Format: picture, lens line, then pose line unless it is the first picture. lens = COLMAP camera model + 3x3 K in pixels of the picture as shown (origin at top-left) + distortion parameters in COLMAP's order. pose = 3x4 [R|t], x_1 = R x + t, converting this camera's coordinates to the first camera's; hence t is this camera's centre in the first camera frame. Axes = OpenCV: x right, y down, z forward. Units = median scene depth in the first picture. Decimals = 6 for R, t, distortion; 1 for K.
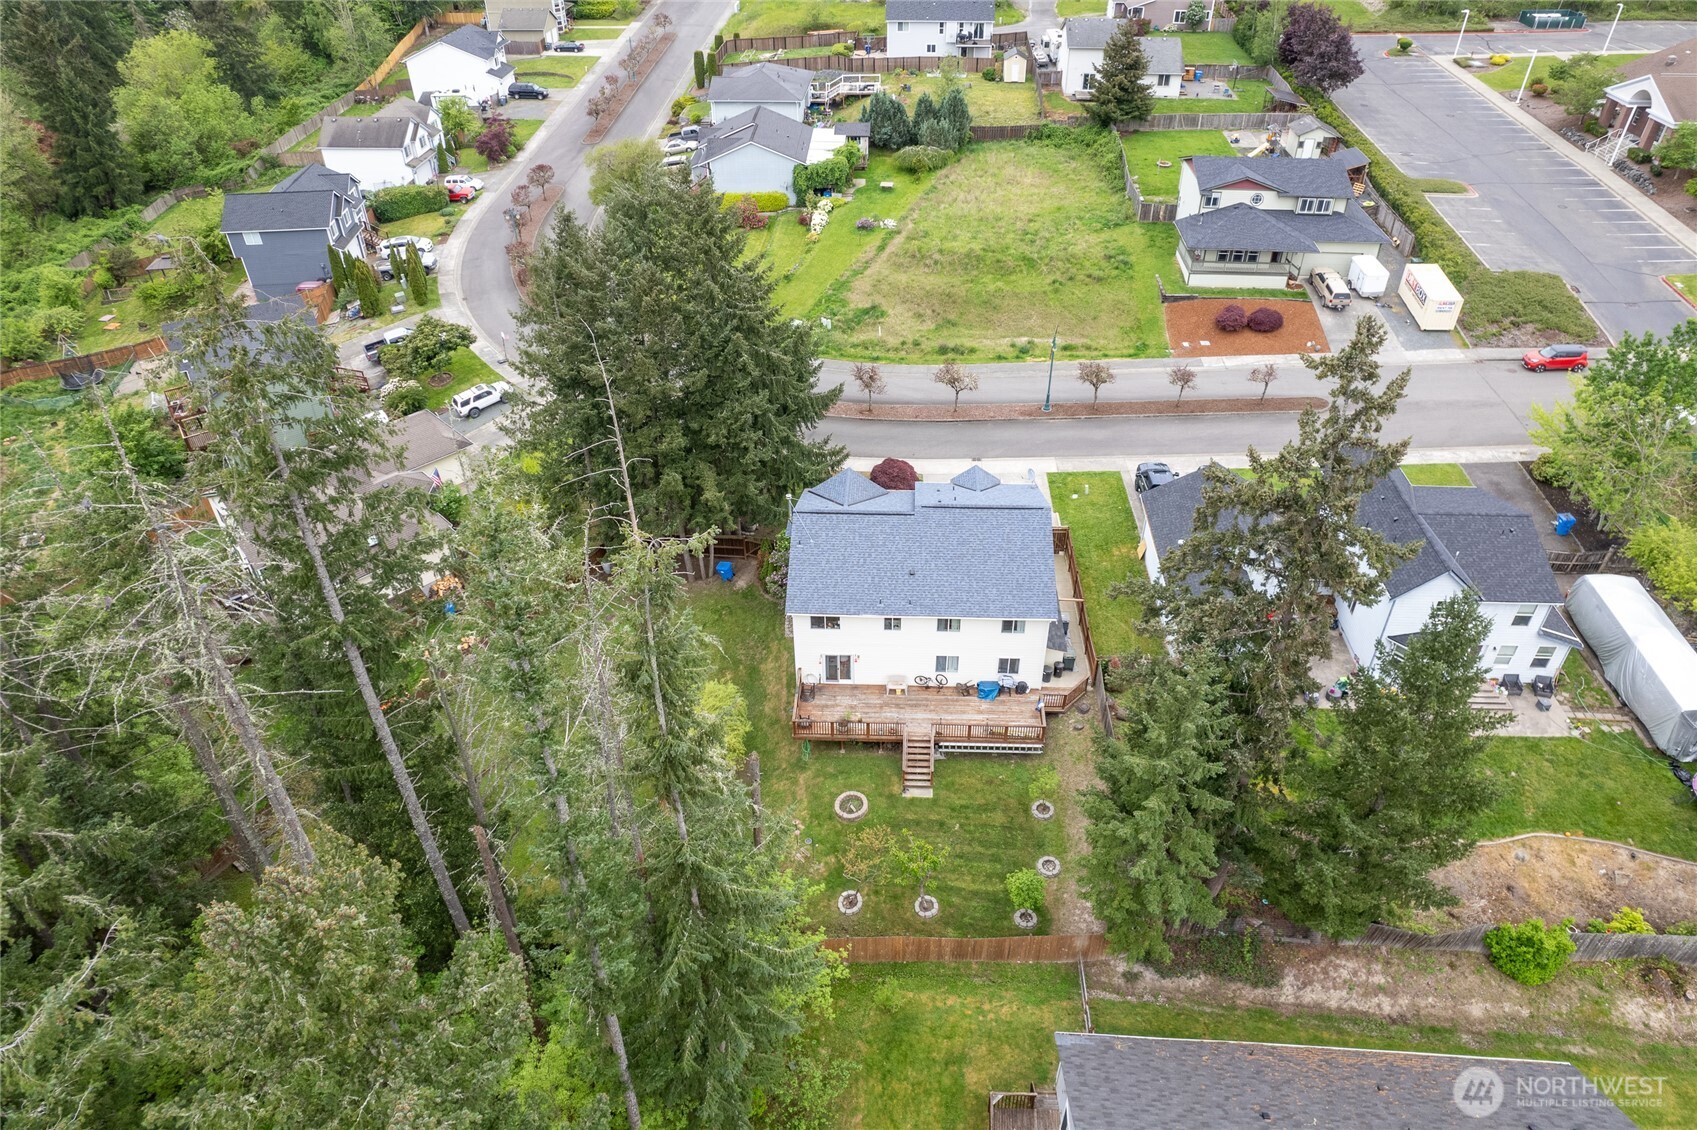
lens RADIAL K [[1081.5, 0, 857.9], [0, 1081.5, 576.4], [0, 0, 1]] dist [-0.081289, 0.073925]
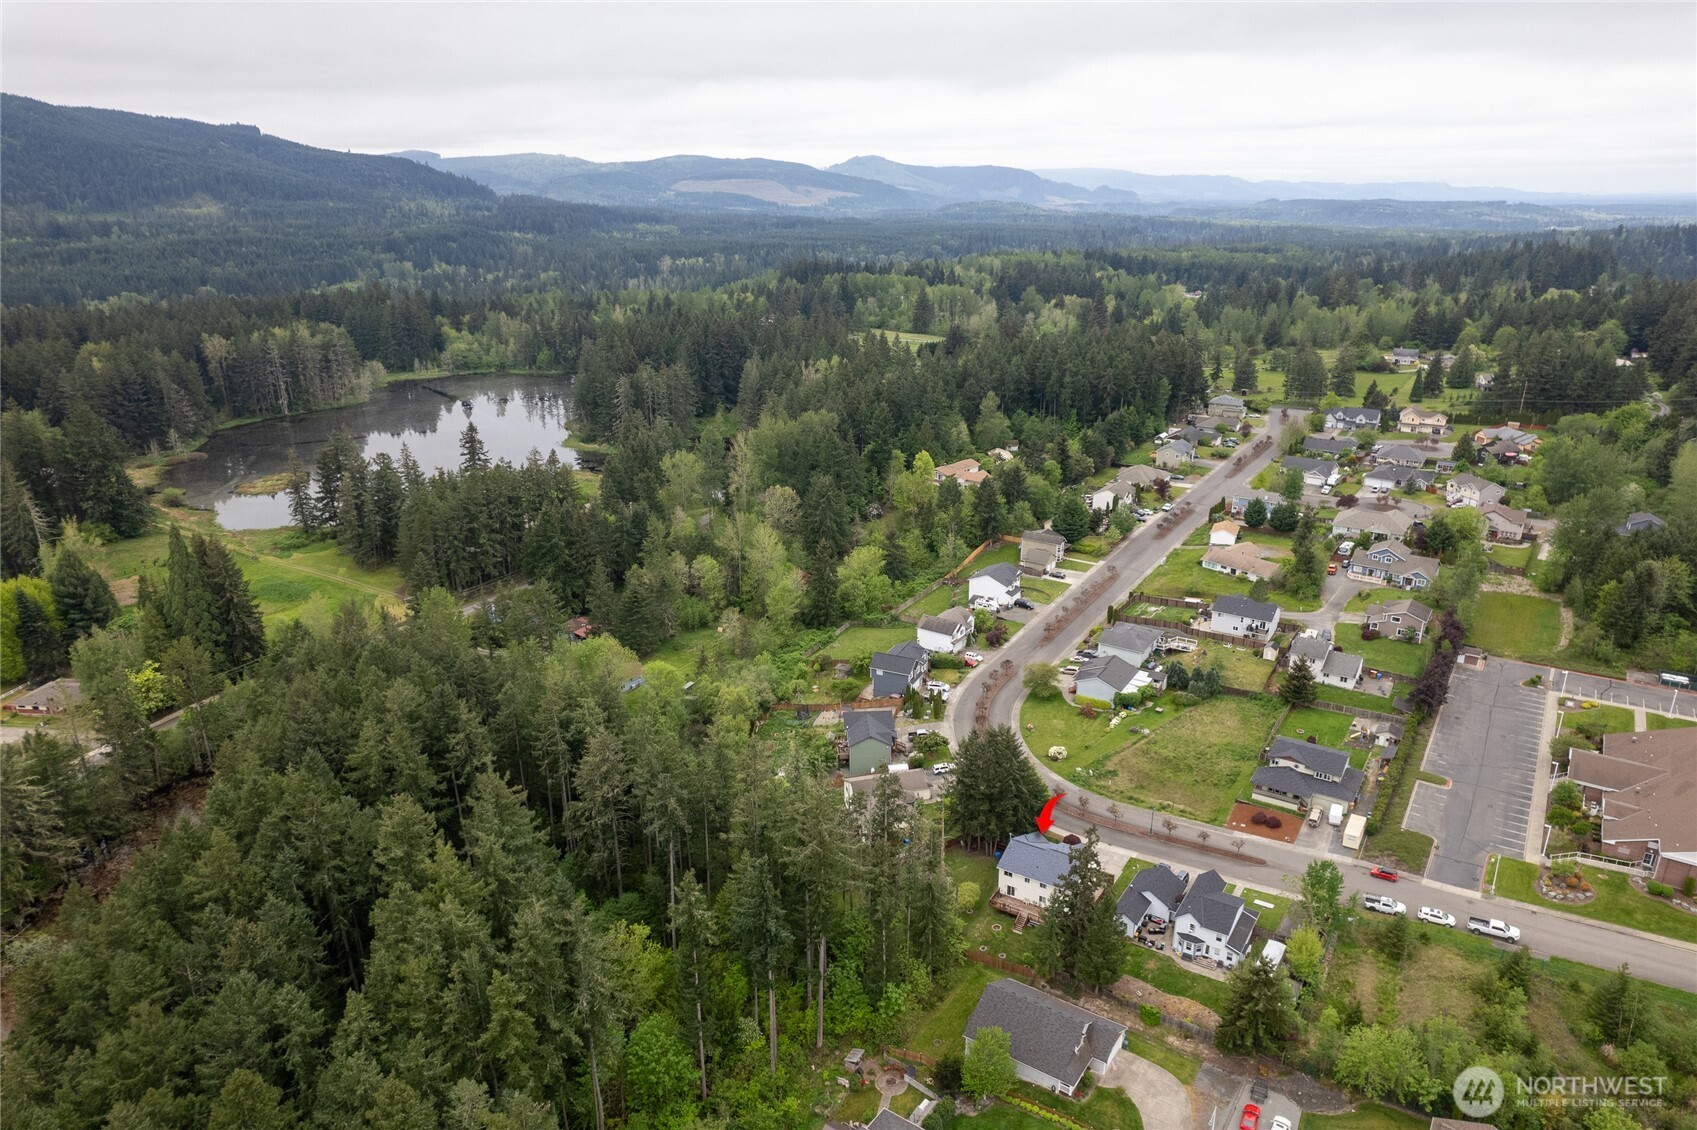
lens RADIAL K [[1081.5, 0, 857.9], [0, 1081.5, 576.4], [0, 0, 1]] dist [-0.081289, 0.073925]
pose [[0.866291, 0.173791, -0.468333, 0.455817], [-0.306428, 0.925296, -0.223447, 0.036070], [0.394514, 0.337081, 0.854831, -1.096667]]
